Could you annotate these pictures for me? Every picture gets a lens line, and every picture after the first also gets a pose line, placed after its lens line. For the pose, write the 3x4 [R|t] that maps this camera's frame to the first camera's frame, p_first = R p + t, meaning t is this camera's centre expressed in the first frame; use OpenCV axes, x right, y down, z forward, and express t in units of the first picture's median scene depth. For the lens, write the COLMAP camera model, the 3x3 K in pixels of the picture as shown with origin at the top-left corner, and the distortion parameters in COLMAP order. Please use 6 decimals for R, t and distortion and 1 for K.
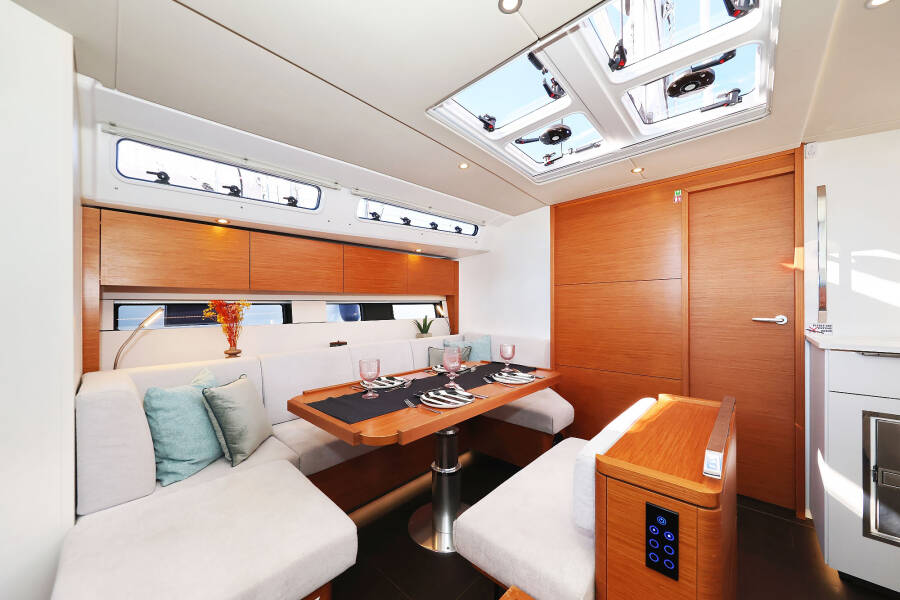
lens RADIAL K [[324.5, 0, 458.4], [0, 324.5, 304.1], [0, 0, 1]] dist [0.003572, 0.000419]
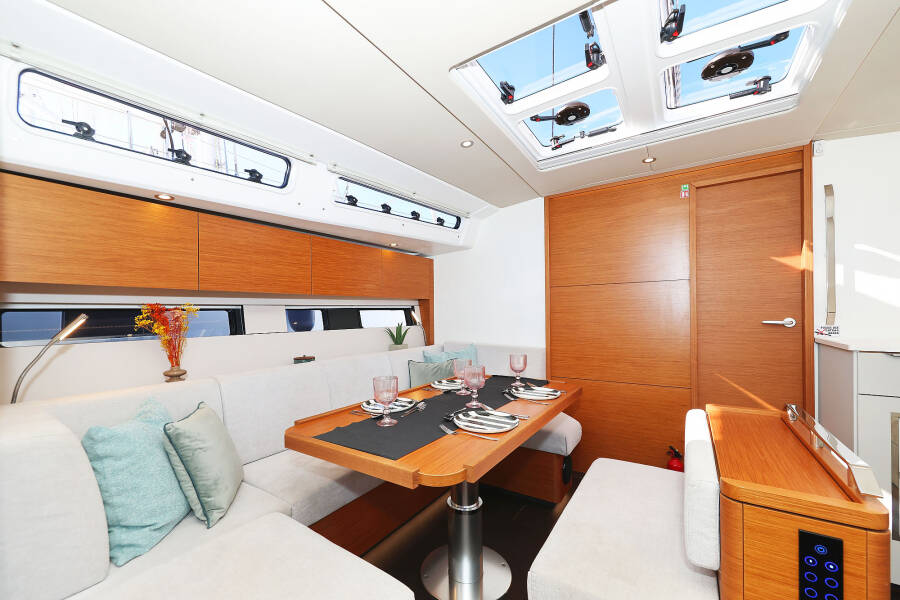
lens RADIAL K [[368.3, 0, 439.8], [0, 368.3, 313.3], [0, 0, 1]] dist [0.007565, -0.000713]
pose [[0.989222, -0.007467, 0.146231, -0.204903], [0.006813, 0.999964, 0.004974, 0.008728], [-0.146263, -0.003925, 0.989238, 0.066647]]
